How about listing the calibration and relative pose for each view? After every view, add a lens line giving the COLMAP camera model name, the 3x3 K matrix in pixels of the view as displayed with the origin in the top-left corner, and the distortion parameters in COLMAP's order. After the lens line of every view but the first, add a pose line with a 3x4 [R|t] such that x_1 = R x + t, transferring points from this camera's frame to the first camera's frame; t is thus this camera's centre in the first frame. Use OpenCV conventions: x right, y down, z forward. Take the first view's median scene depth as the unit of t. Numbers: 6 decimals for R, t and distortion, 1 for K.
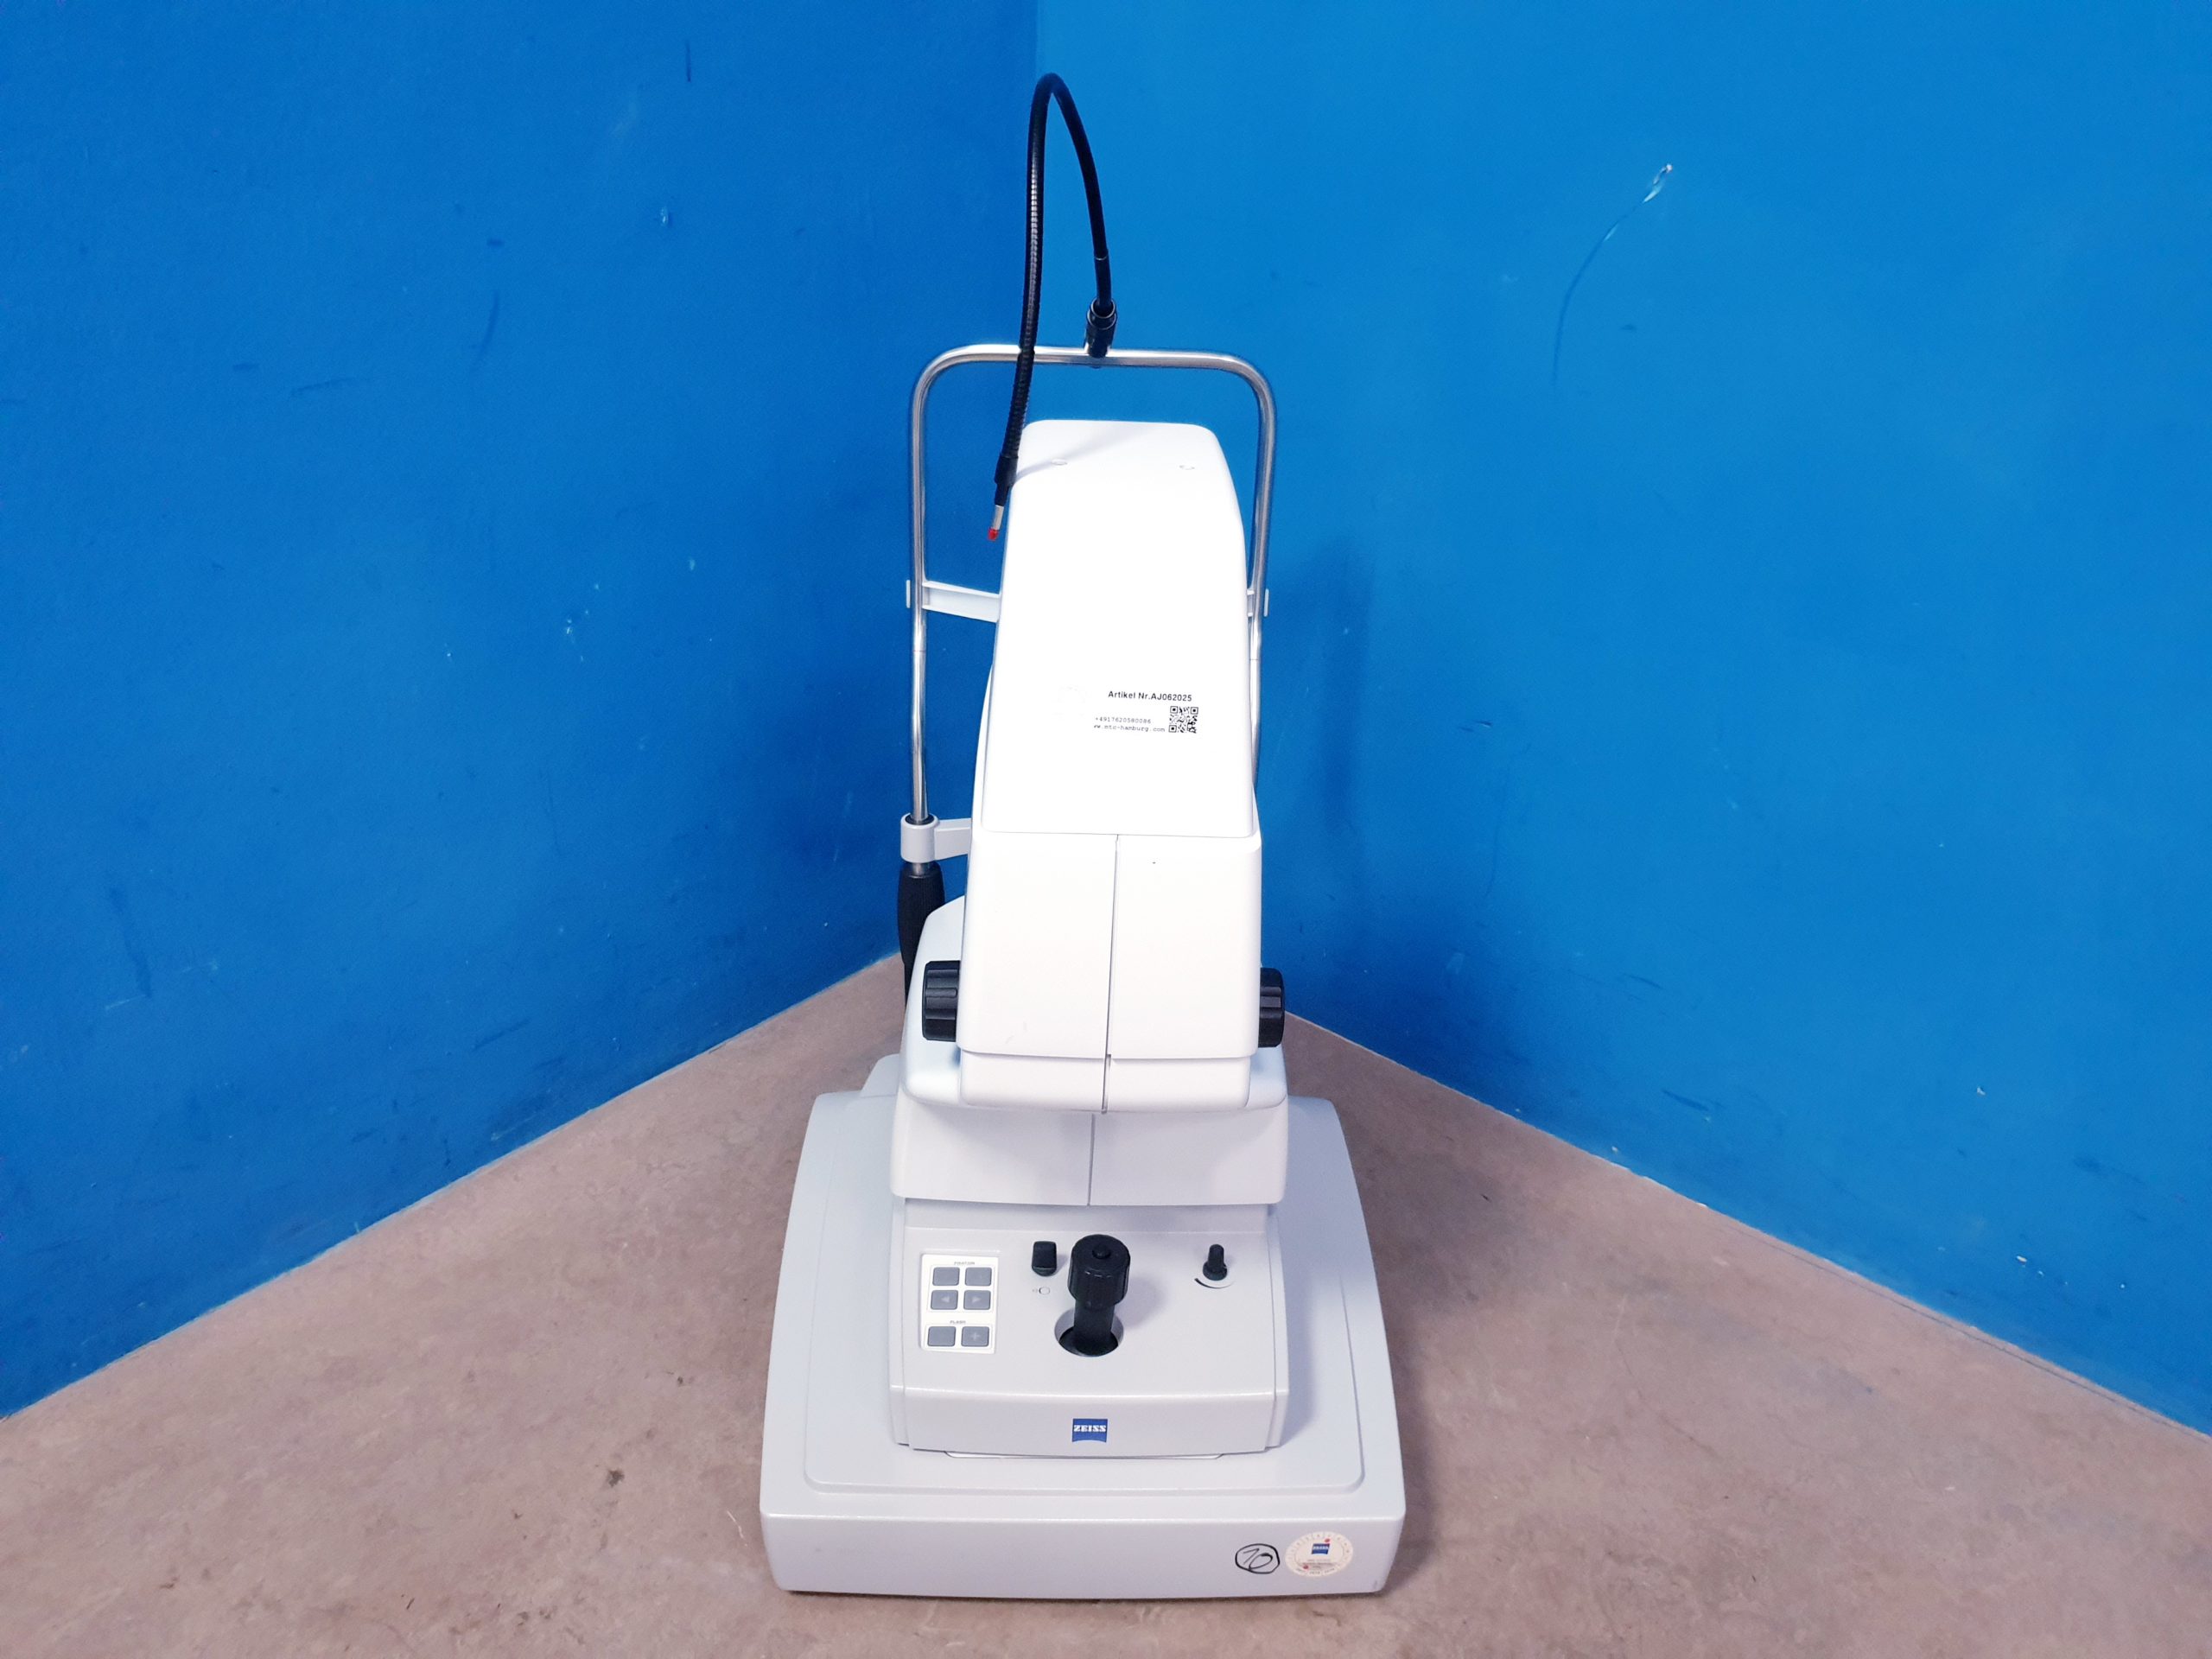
lens RADIAL K [[1723.4, 0, 1103.2], [0, 1723.4, 800.7], [0, 0, 1]] dist [-0.029398, 0.050927]
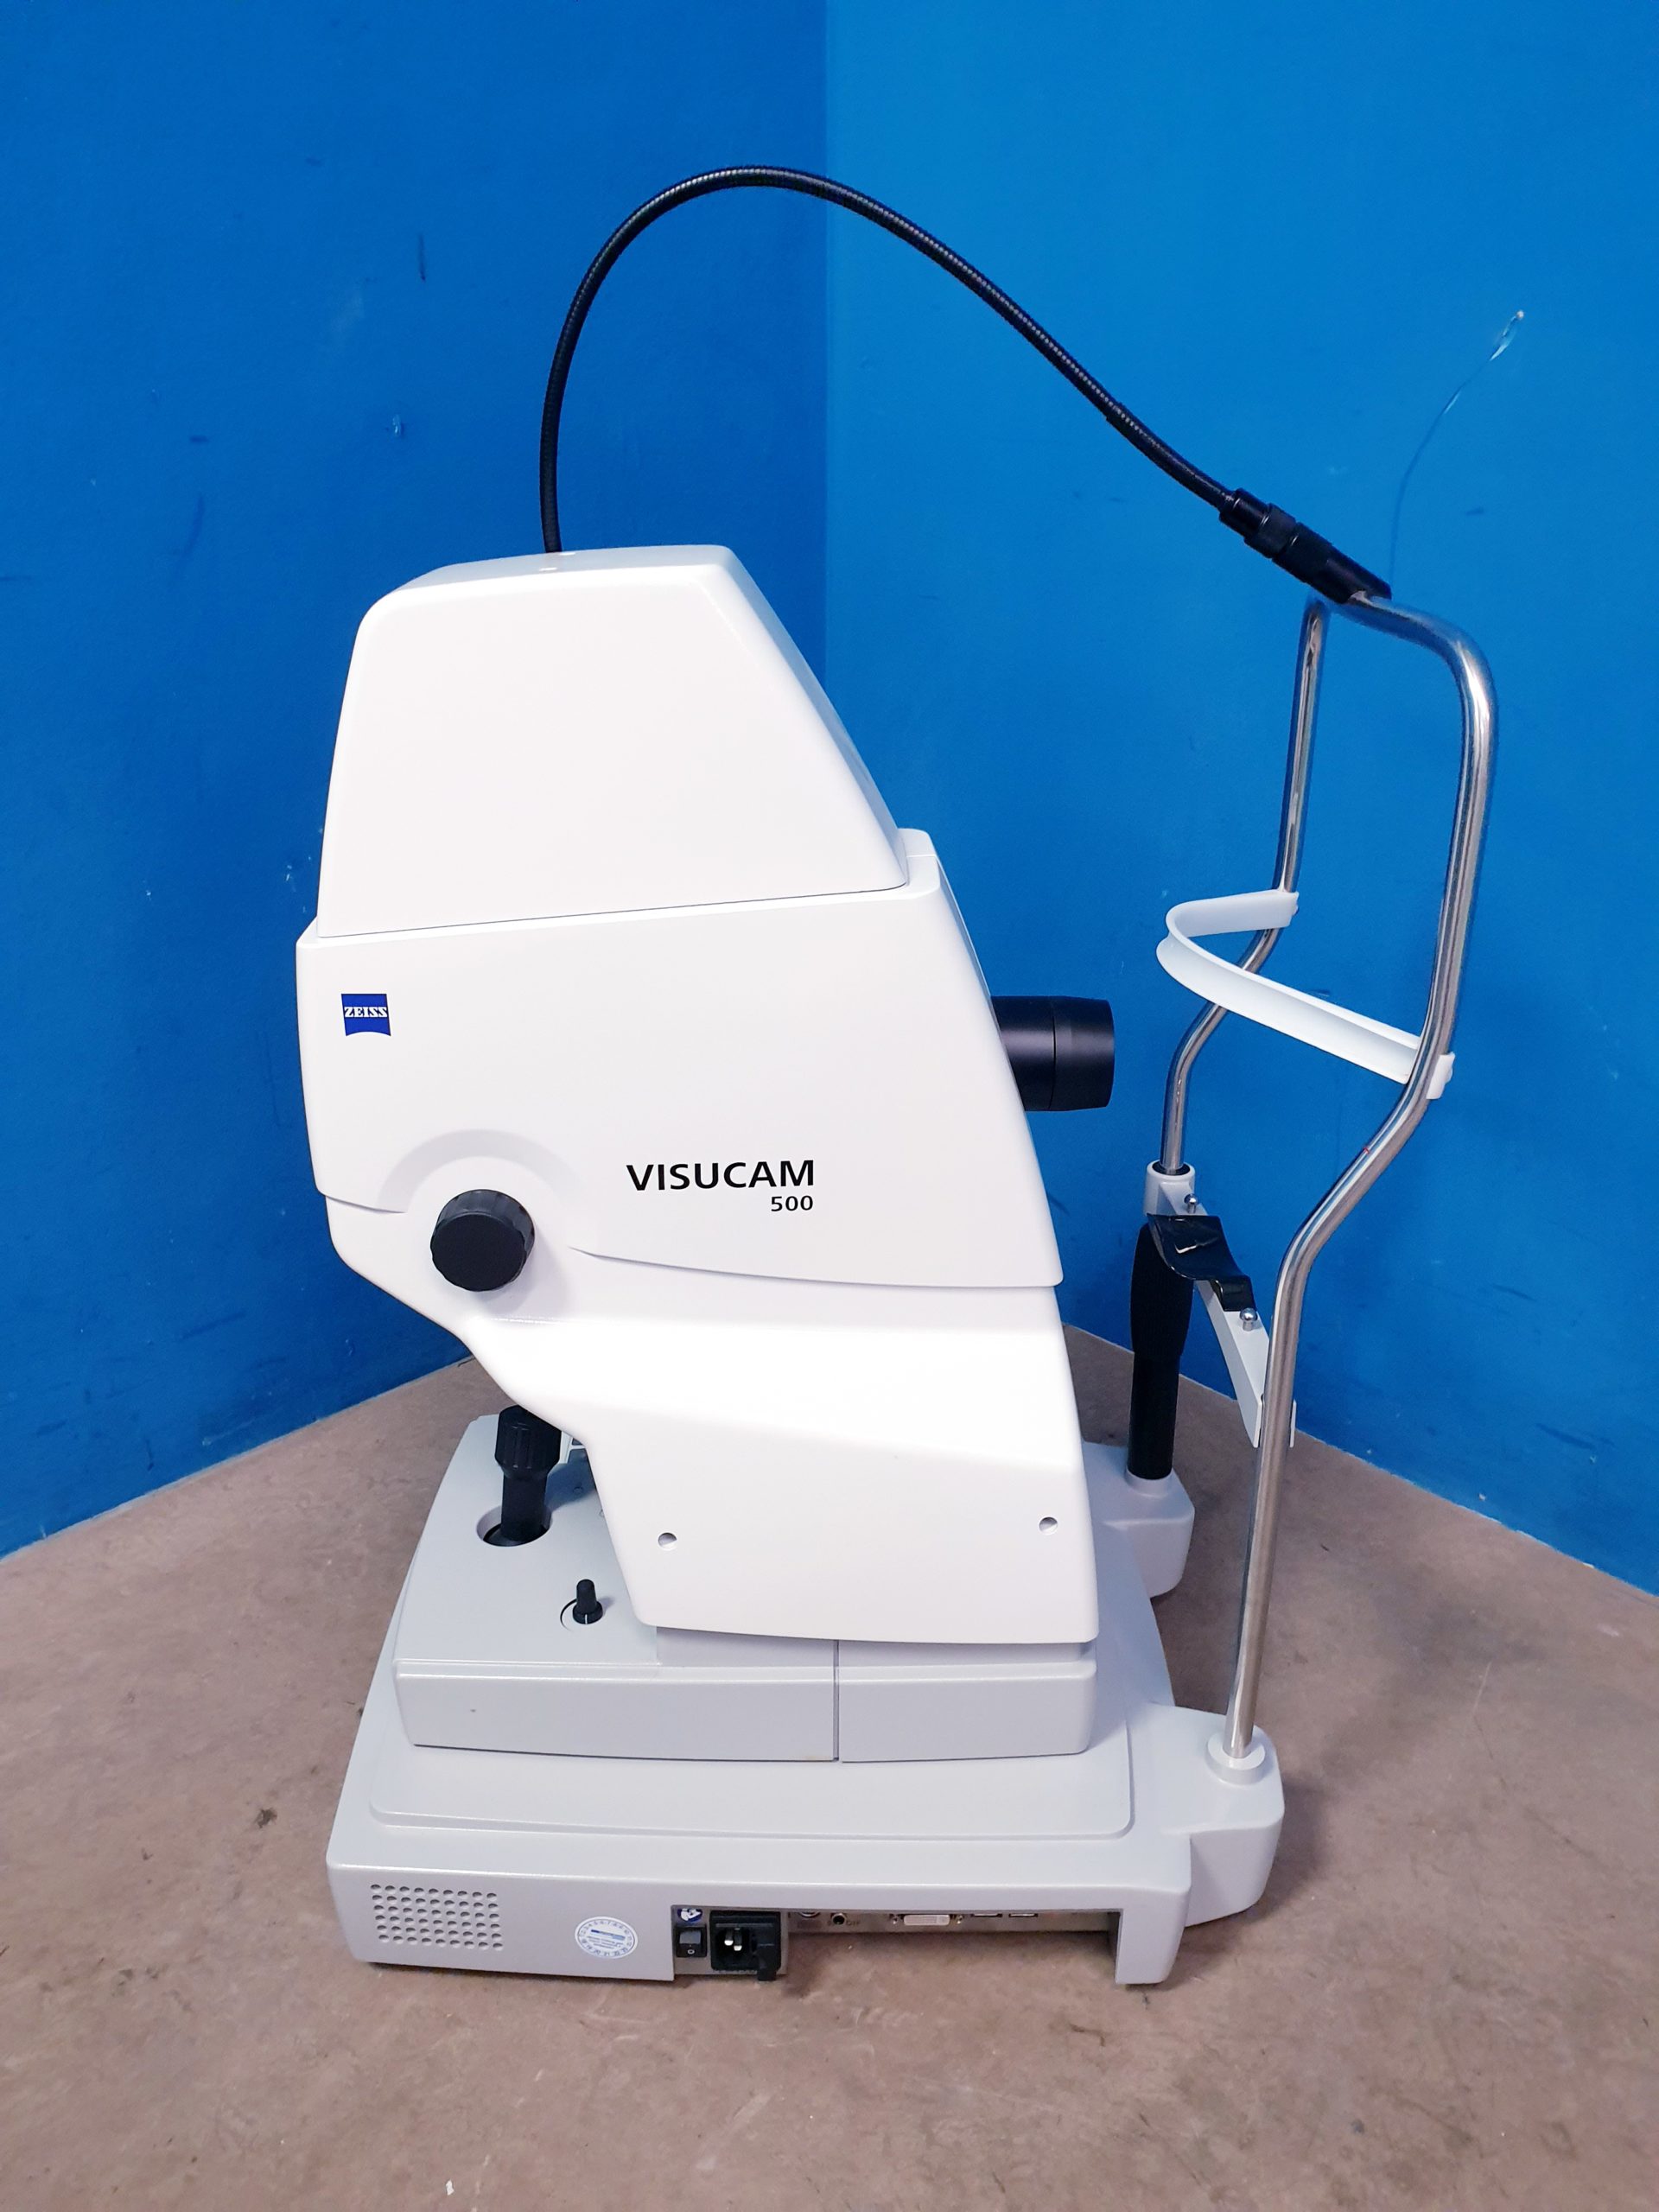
lens RADIAL K [[1723.4, 0, 842.7], [0, 1723.4, 1094.6], [0, 0, 1]] dist [-0.029398, 0.050927]
pose [[0.994977, 0.007646, -0.099812, 0.085294], [-0.014458, 0.997601, -0.067703, 0.085195], [0.099055, 0.068806, 0.992700, 0.147232]]
